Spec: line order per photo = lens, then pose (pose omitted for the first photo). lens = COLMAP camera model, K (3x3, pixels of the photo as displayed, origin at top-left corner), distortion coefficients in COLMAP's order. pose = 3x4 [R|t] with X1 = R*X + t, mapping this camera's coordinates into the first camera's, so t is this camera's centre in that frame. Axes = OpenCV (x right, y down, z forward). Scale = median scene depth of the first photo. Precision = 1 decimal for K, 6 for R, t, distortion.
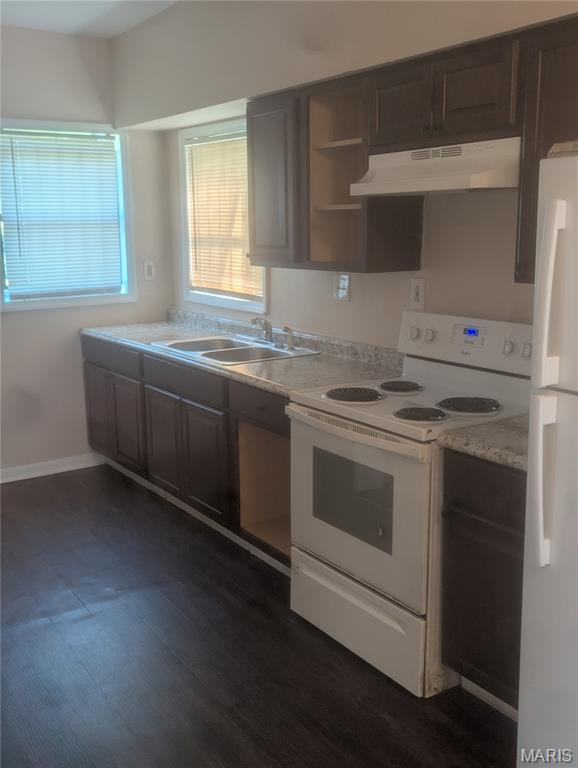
lens RADIAL K [[829.5, 0, 289.0], [0, 829.5, 384.0], [0, 0, 1]] dist [-0.000475, -0.006336]
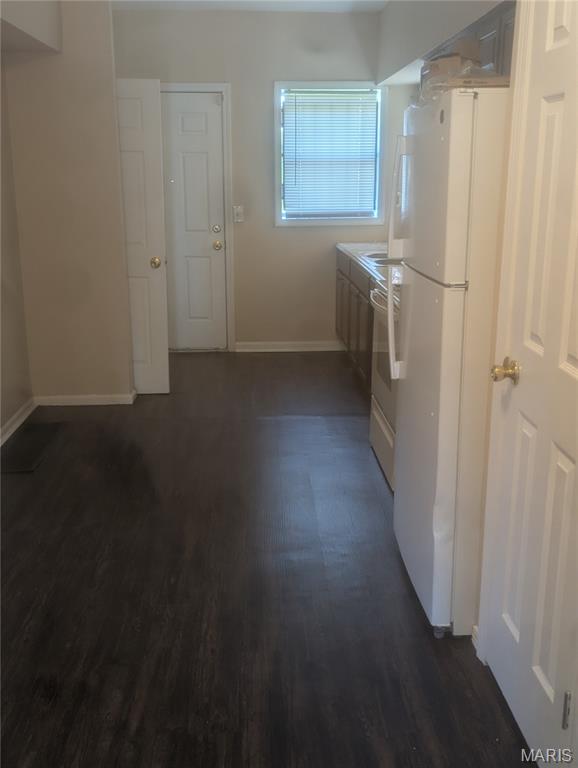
lens RADIAL K [[829.5, 0, 289.0], [0, 829.5, 384.0], [0, 0, 1]] dist [-0.000475, -0.006336]
pose [[0.859583, 0.131907, -0.493677, 0.360816], [-0.101072, 0.990910, 0.088779, 0.044950], [0.500900, -0.026416, 0.865102, -0.171382]]
